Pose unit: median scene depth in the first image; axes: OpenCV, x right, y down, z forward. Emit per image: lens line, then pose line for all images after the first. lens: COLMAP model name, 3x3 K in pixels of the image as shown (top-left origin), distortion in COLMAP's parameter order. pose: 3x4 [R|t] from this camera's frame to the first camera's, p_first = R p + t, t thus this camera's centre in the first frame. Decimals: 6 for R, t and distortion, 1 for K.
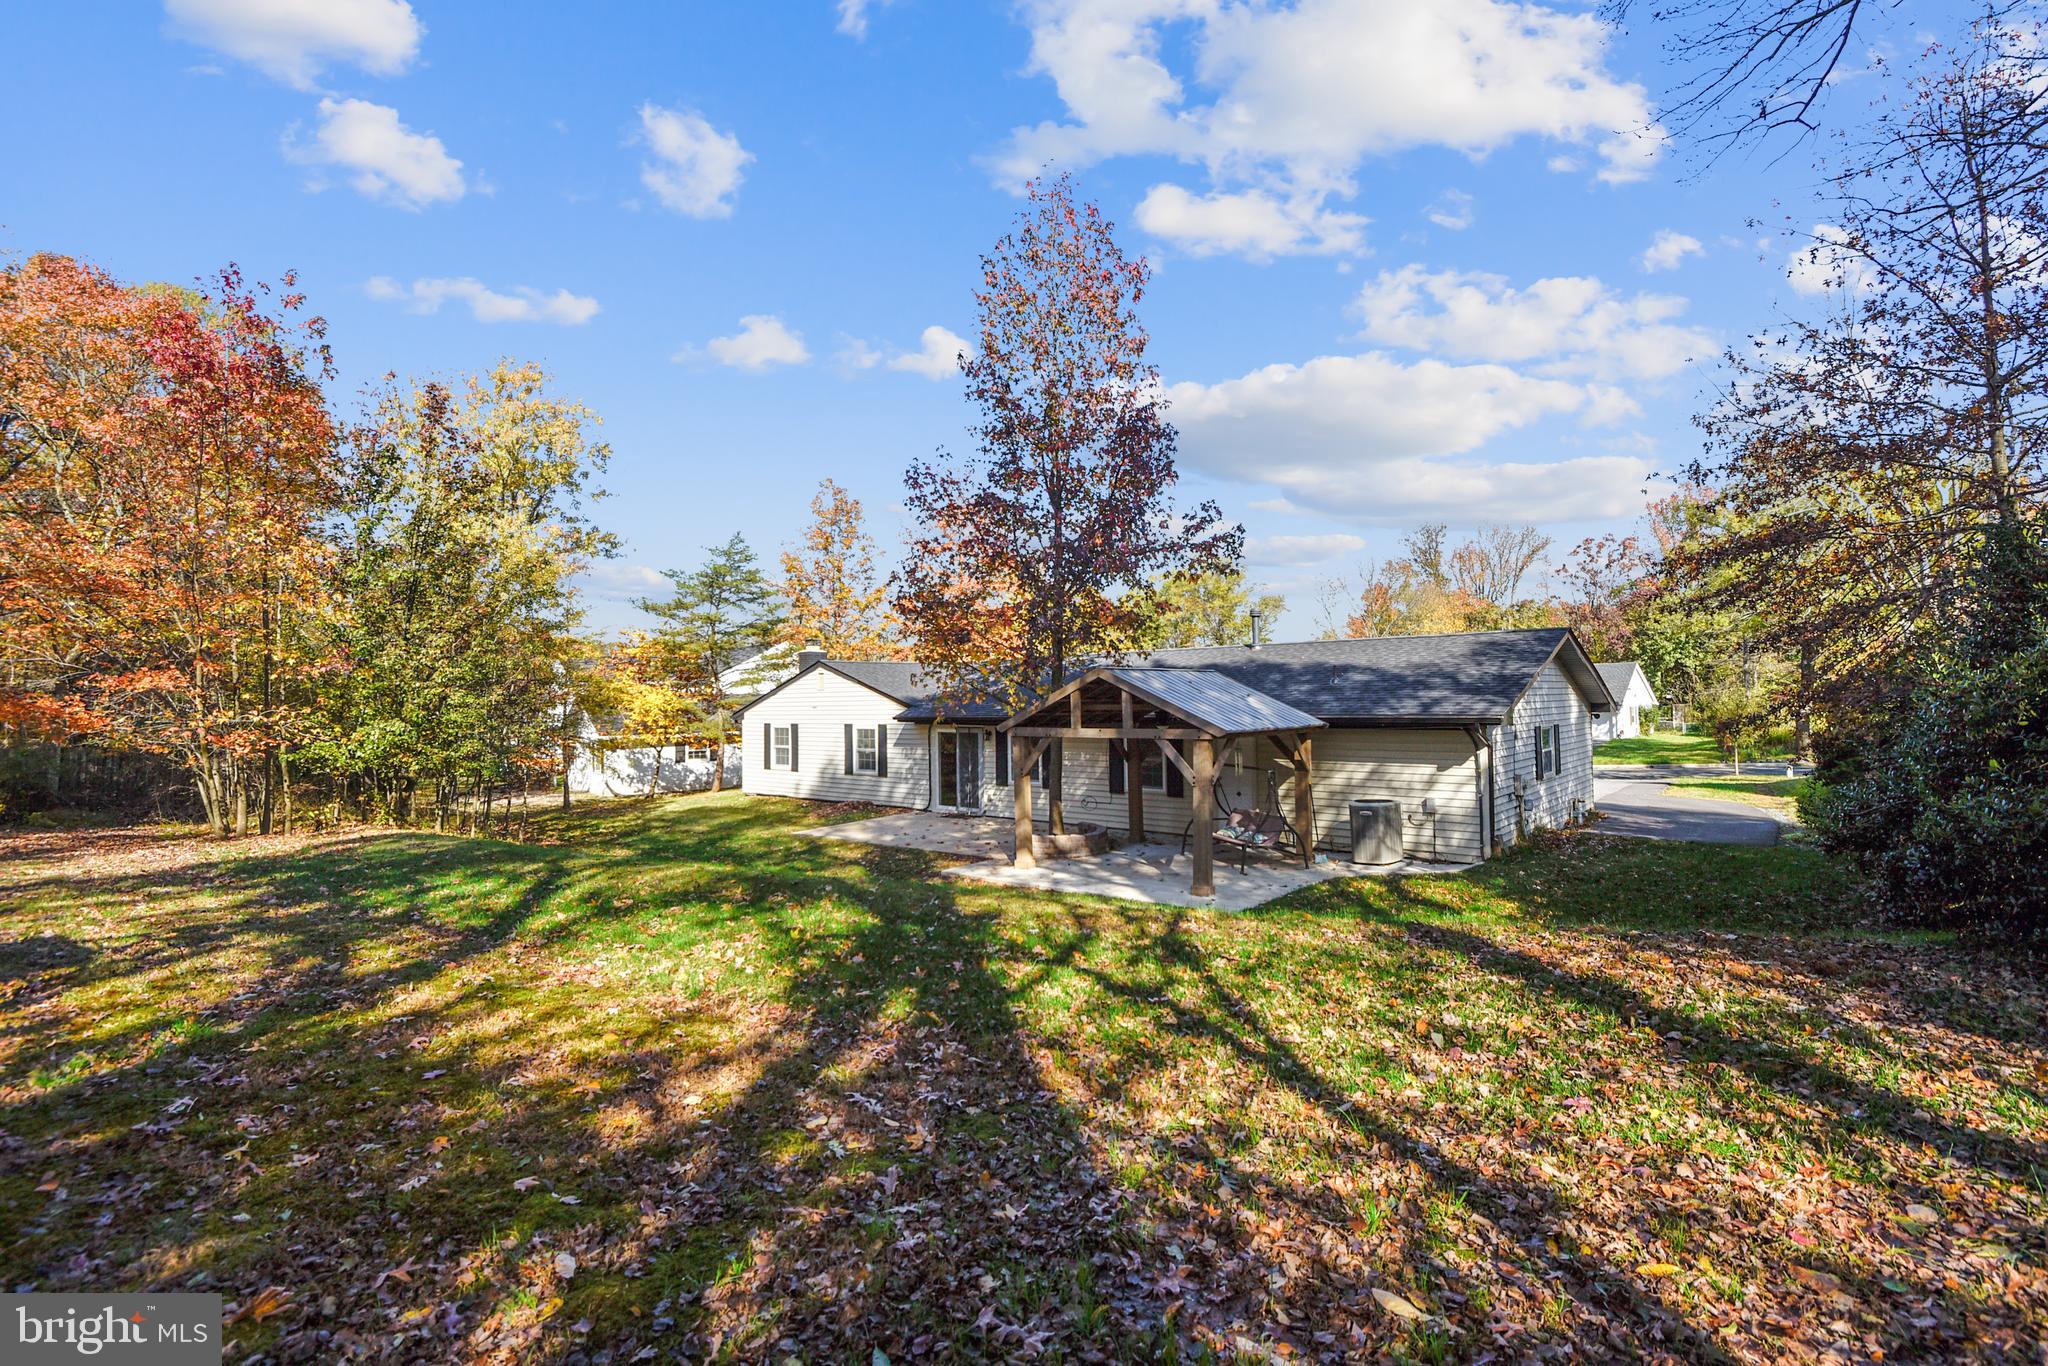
lens RADIAL K [[939.7, 0, 1029.1], [0, 939.7, 696.5], [0, 0, 1]] dist [0.026965, -0.009893]
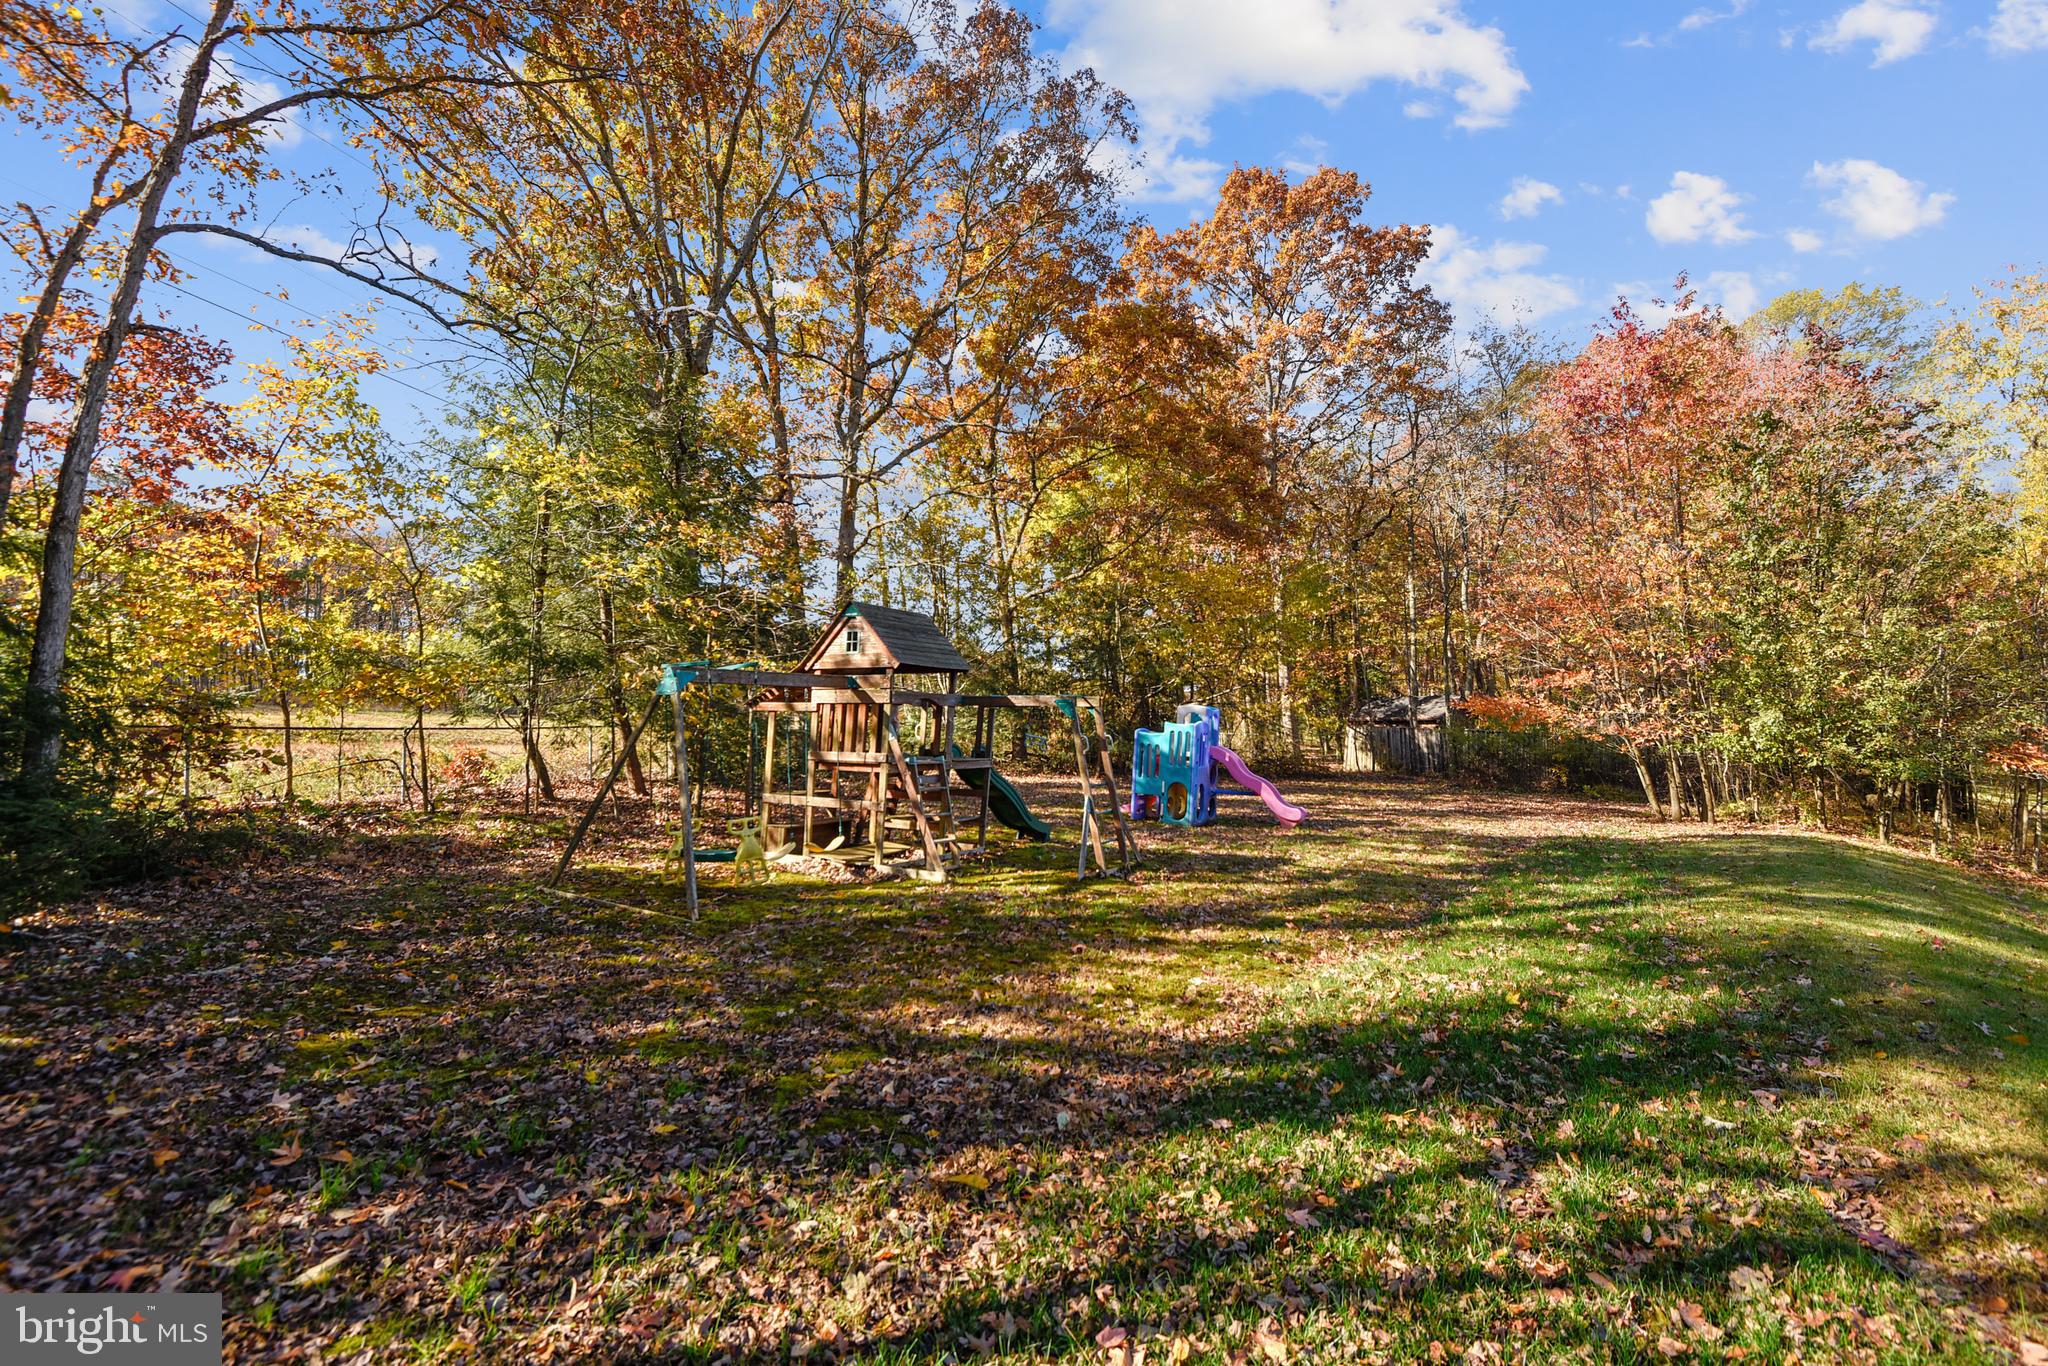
lens RADIAL K [[939.7, 0, 1025.6], [0, 939.7, 689.2], [0, 0, 1]] dist [0.026965, -0.009893]
pose [[0.126514, -0.002910, -0.991961, 0.659604], [0.002965, 0.999992, -0.002556, -0.002822], [0.991960, -0.002618, 0.126521, 0.712861]]
